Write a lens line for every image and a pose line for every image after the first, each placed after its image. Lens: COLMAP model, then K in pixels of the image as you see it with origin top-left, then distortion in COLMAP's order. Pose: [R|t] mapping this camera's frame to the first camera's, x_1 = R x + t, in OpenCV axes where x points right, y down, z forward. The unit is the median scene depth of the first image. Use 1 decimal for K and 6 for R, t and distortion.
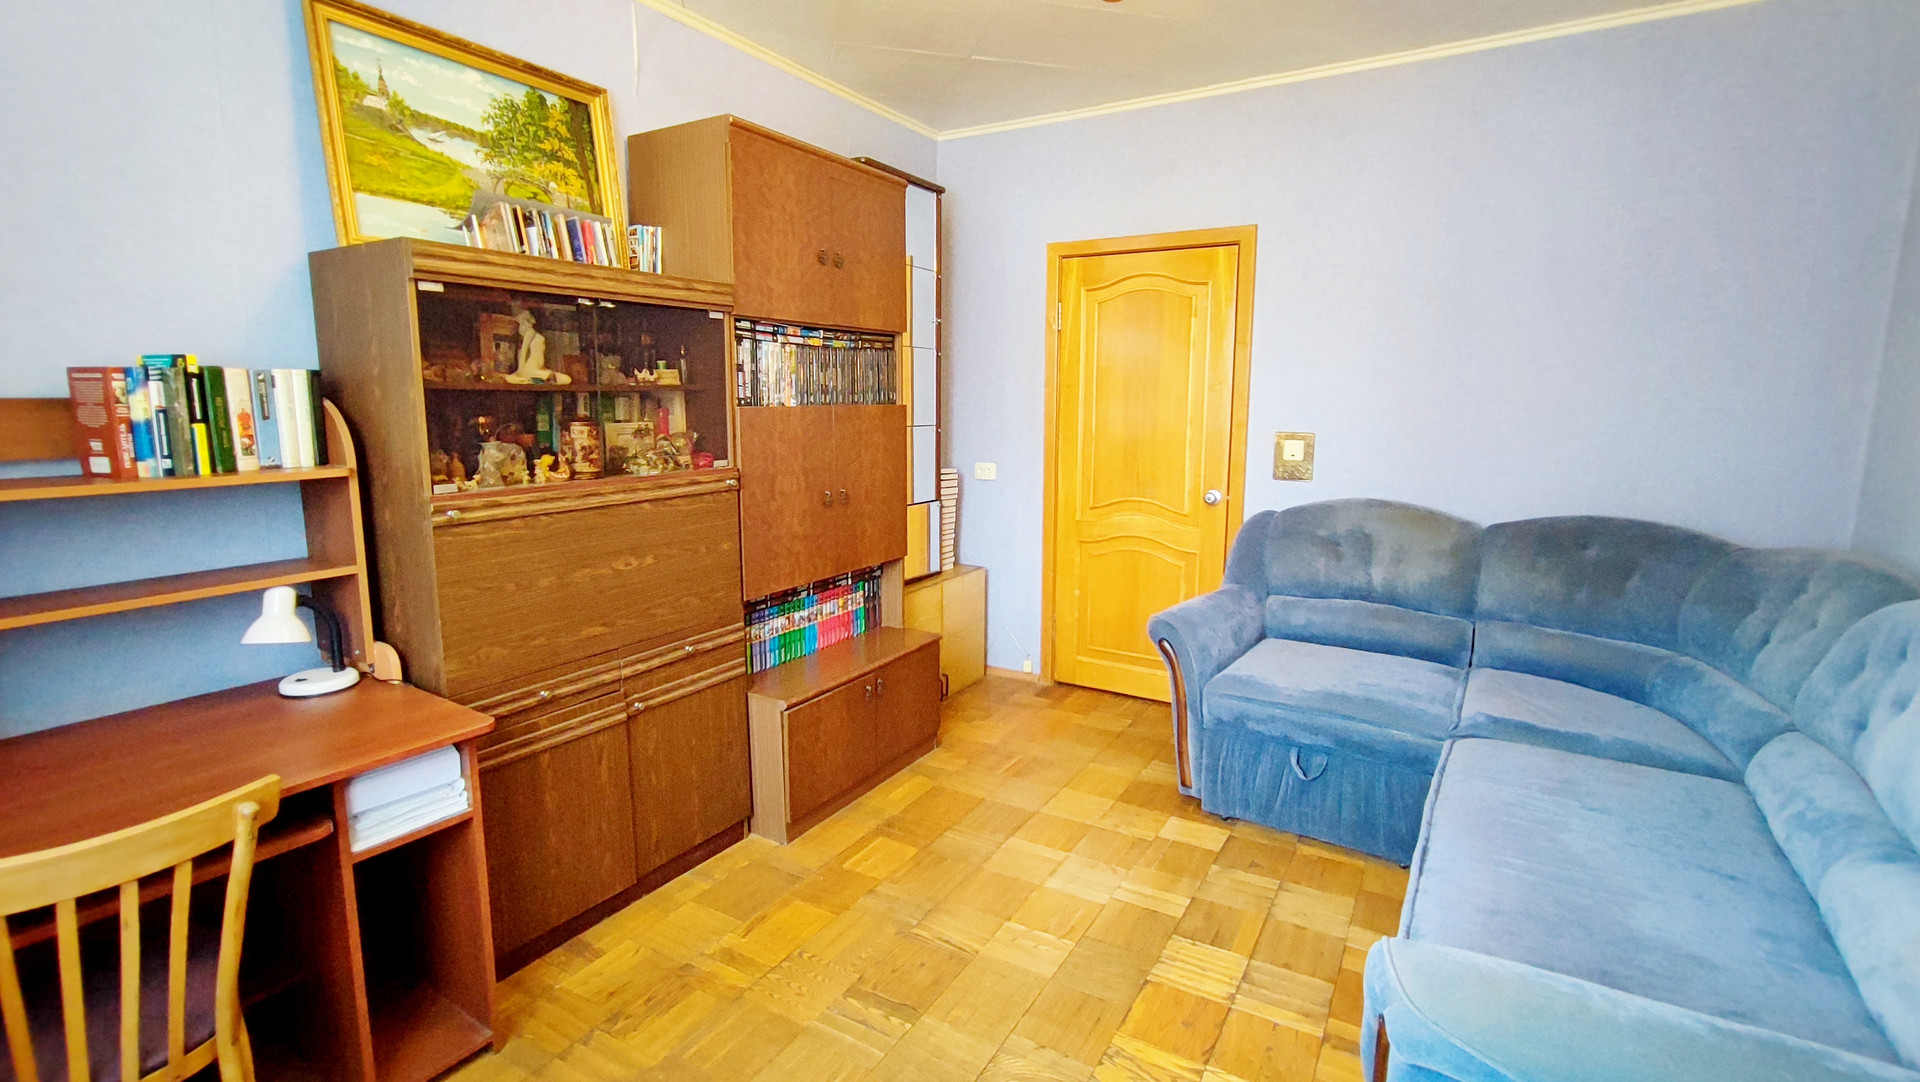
lens RADIAL K [[876.4, 0, 962.7], [0, 876.4, 531.3], [0, 0, 1]] dist [-0.000199, 0.001051]
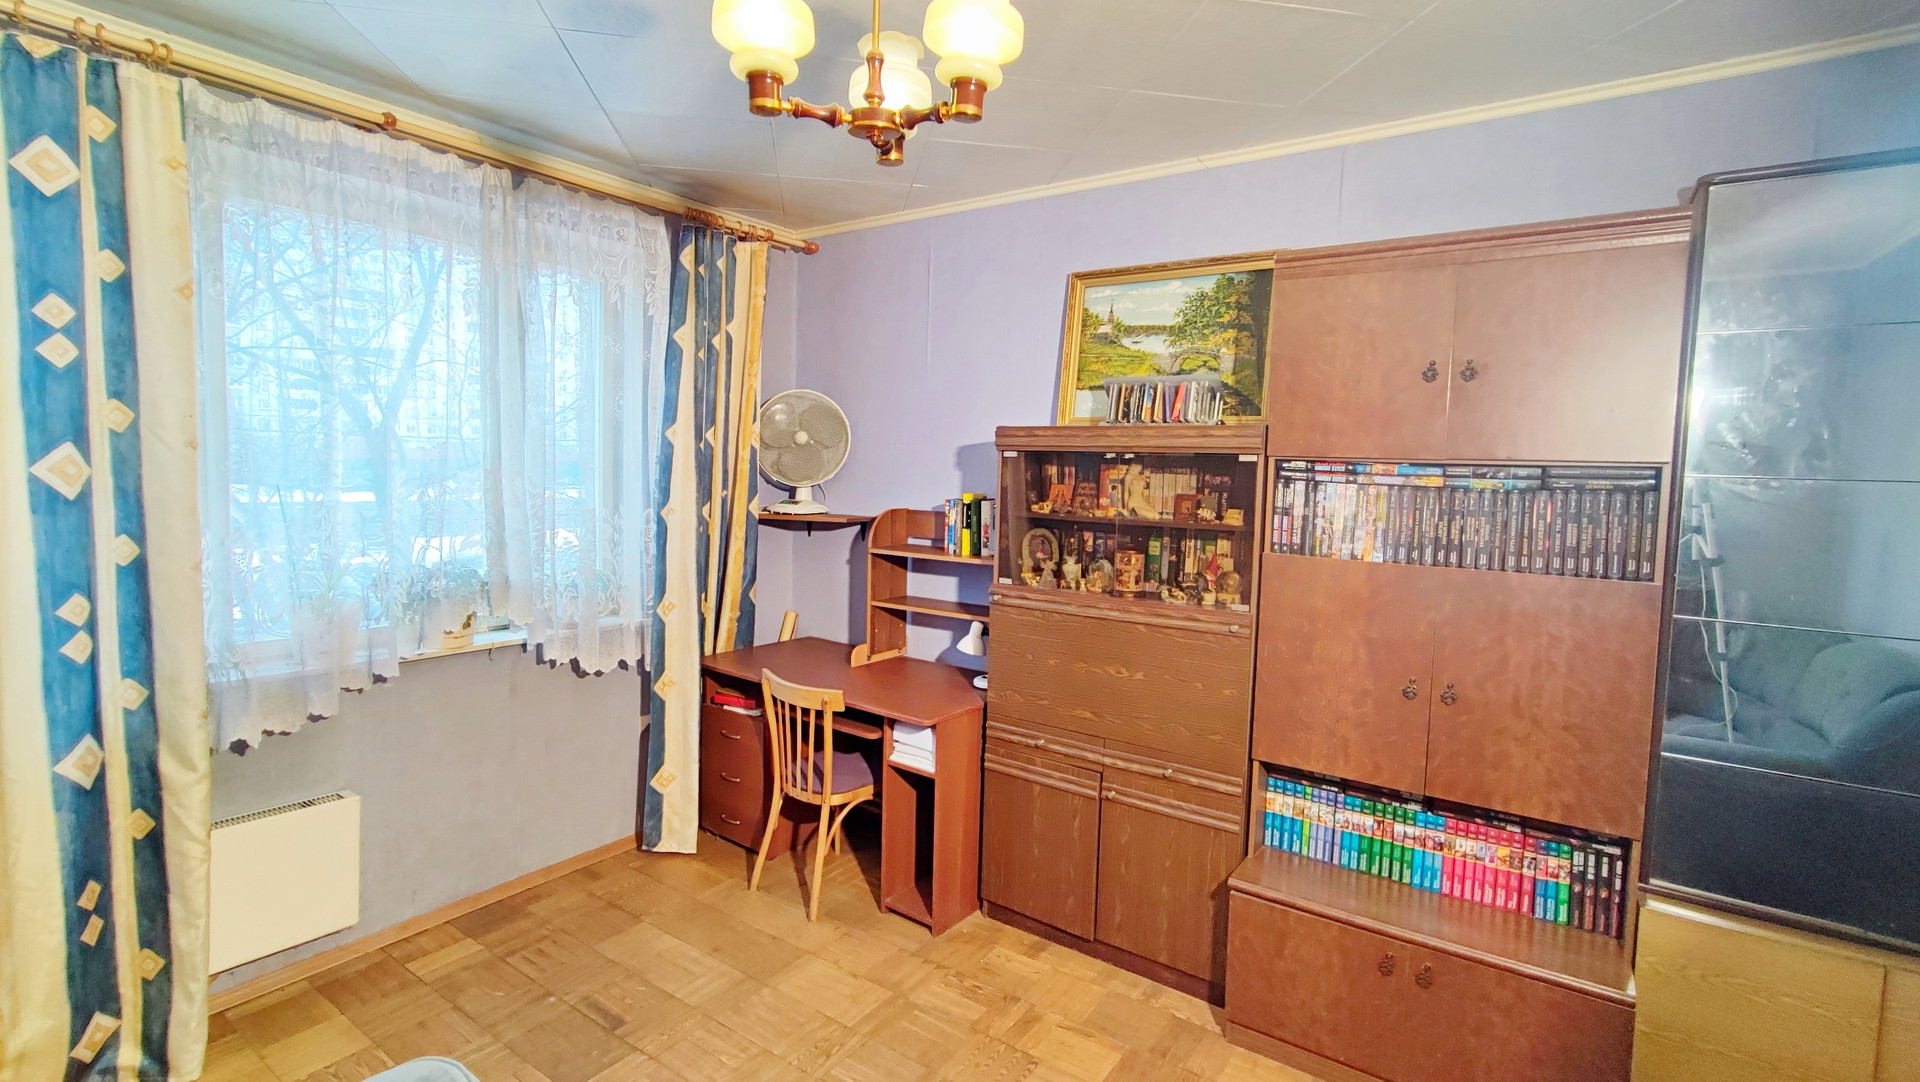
lens RADIAL K [[876.4, 0, 961.7], [0, 876.4, 537.5], [0, 0, 1]] dist [-0.000199, 0.001051]
pose [[-0.074827, 0.076277, -0.994275, 0.758660], [-0.181529, 0.979368, 0.088795, -0.197054], [0.980535, 0.187134, -0.059436, 0.795634]]
